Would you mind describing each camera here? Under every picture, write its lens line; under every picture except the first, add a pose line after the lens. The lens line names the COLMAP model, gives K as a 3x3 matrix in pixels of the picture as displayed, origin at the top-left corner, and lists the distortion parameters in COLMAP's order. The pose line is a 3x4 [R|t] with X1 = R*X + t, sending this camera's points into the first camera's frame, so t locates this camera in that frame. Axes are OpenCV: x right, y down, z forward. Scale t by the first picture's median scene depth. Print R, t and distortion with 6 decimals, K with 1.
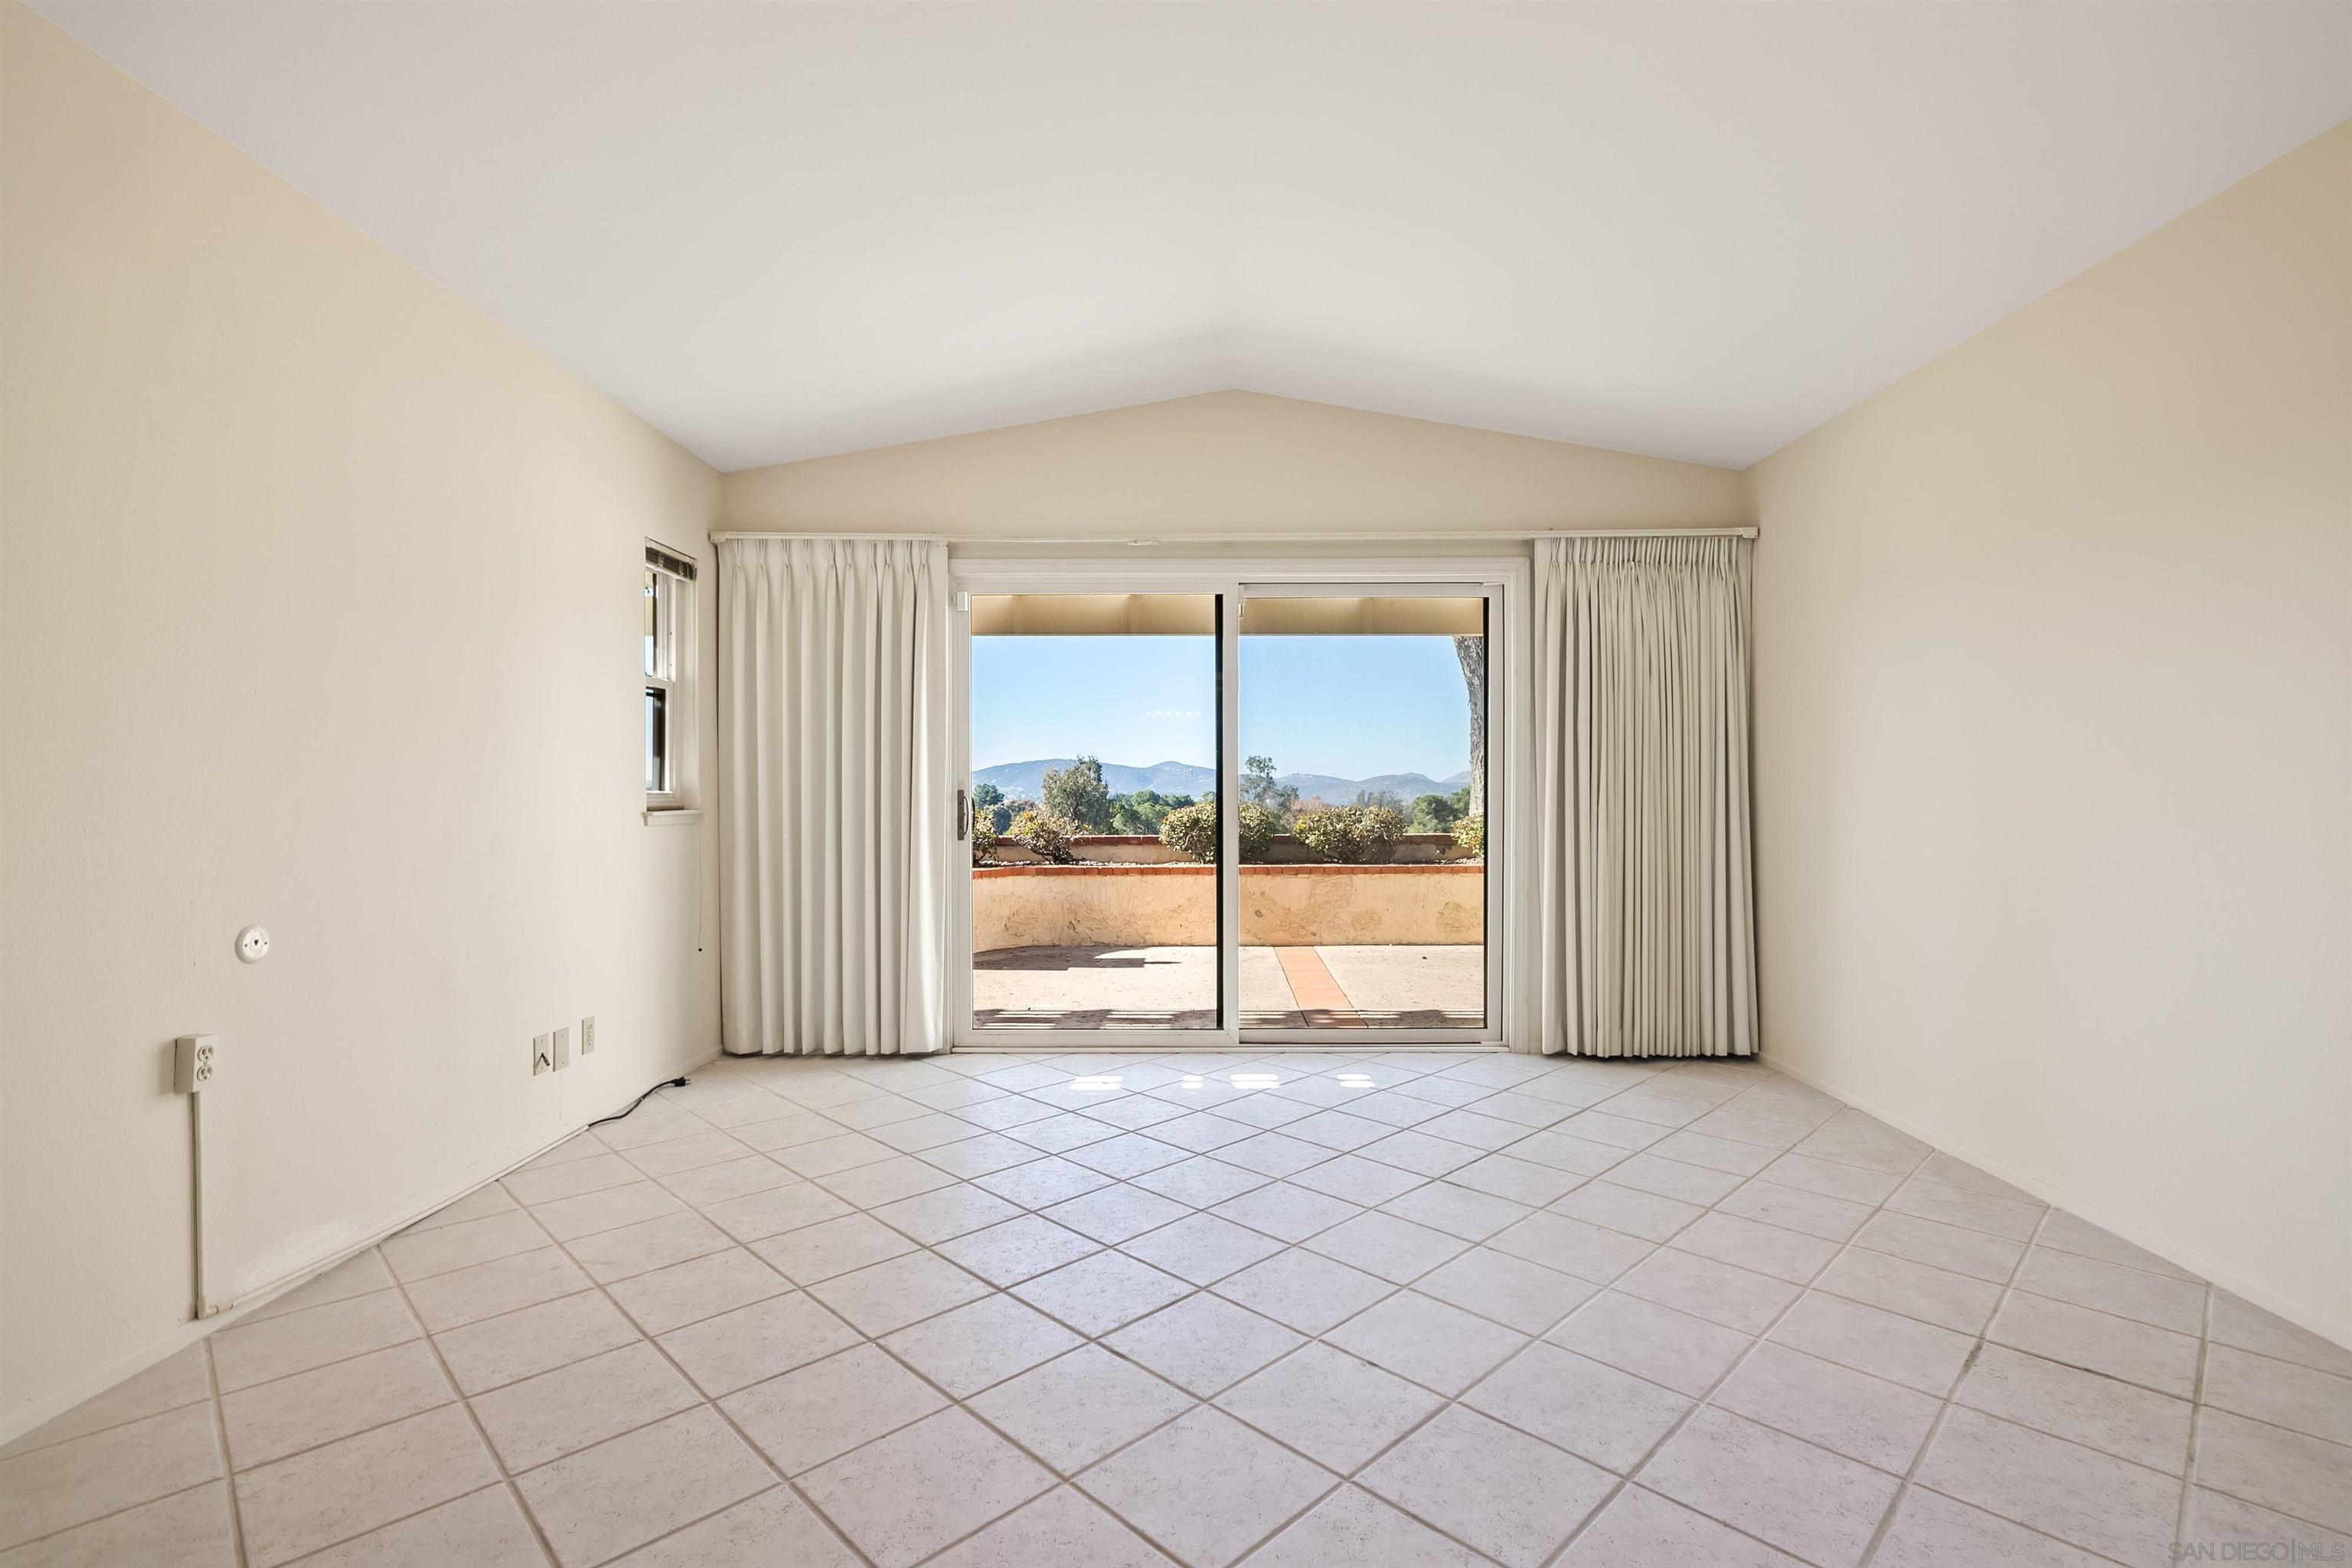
lens RADIAL K [[1044.9, 0, 1176.0], [0, 1044.9, 784.0], [0, 0, 1]] dist [-0.001566, -0.000689]
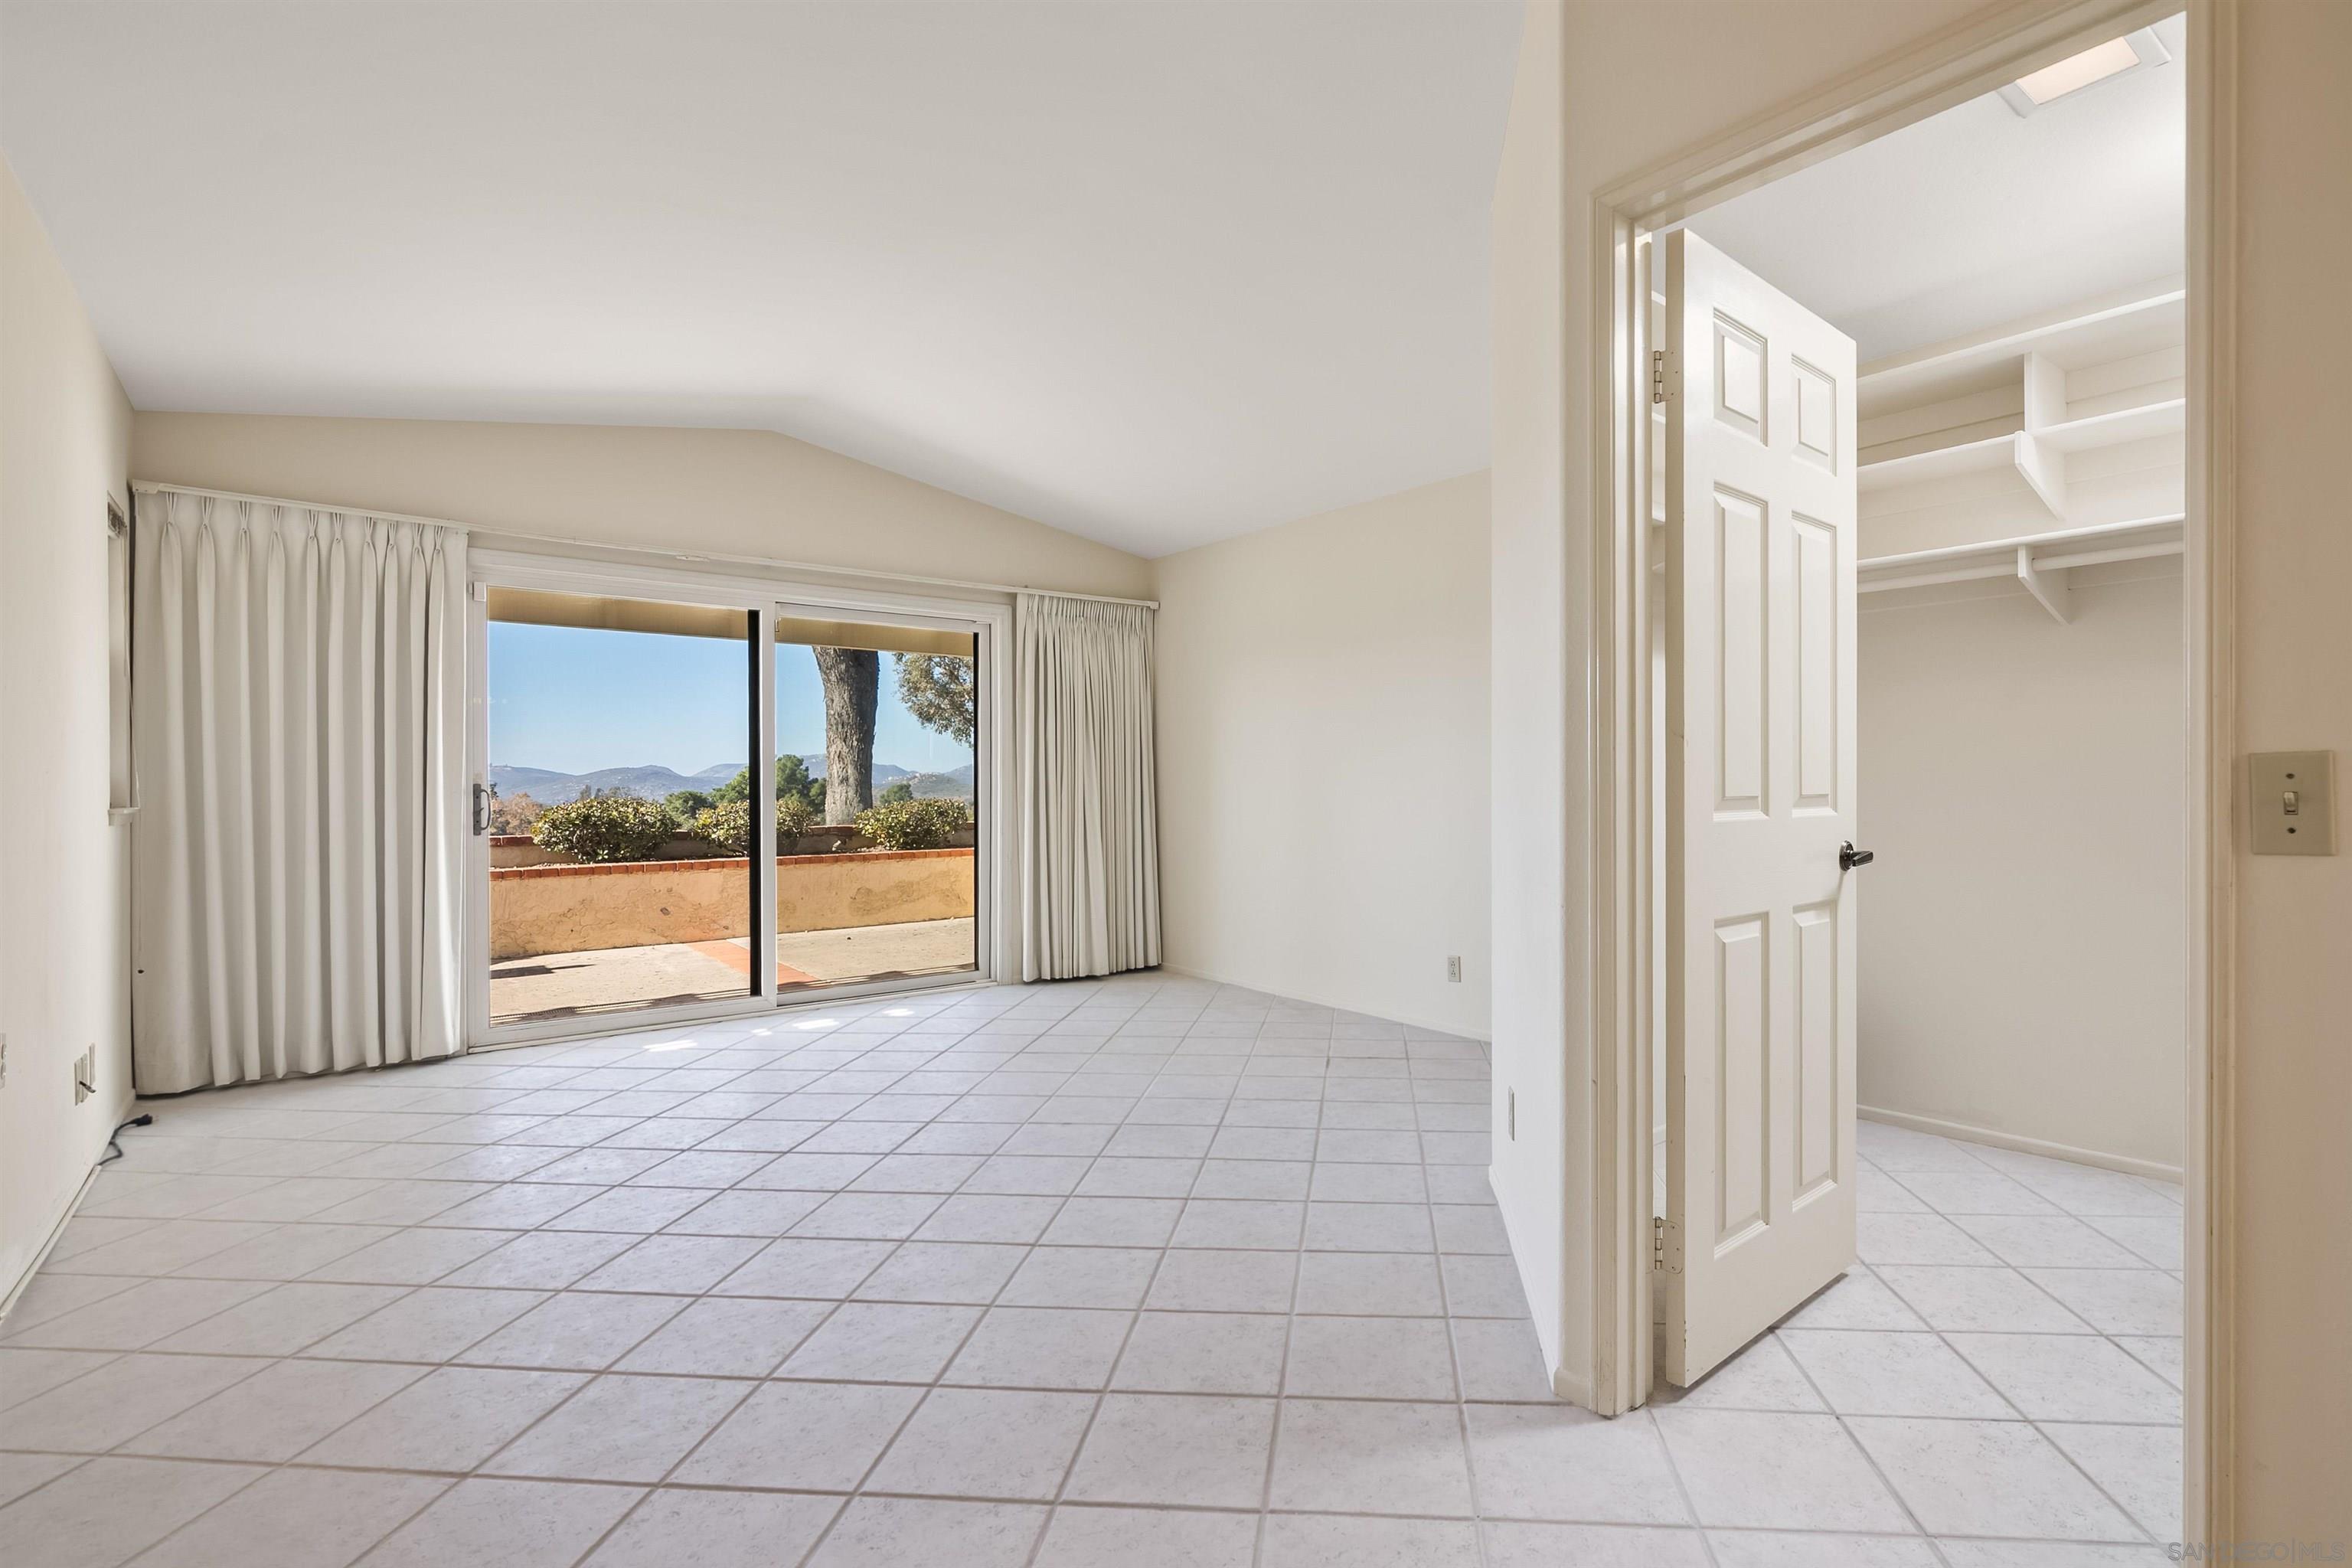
lens RADIAL K [[1044.9, 0, 1176.0], [0, 1044.9, 784.0], [0, 0, 1]] dist [-0.001566, -0.000689]
pose [[0.813543, -0.000797, 0.581505, -0.248075], [-0.002024, 0.999989, 0.004202, -0.000072], [-0.581502, -0.004595, 0.813532, -0.179677]]
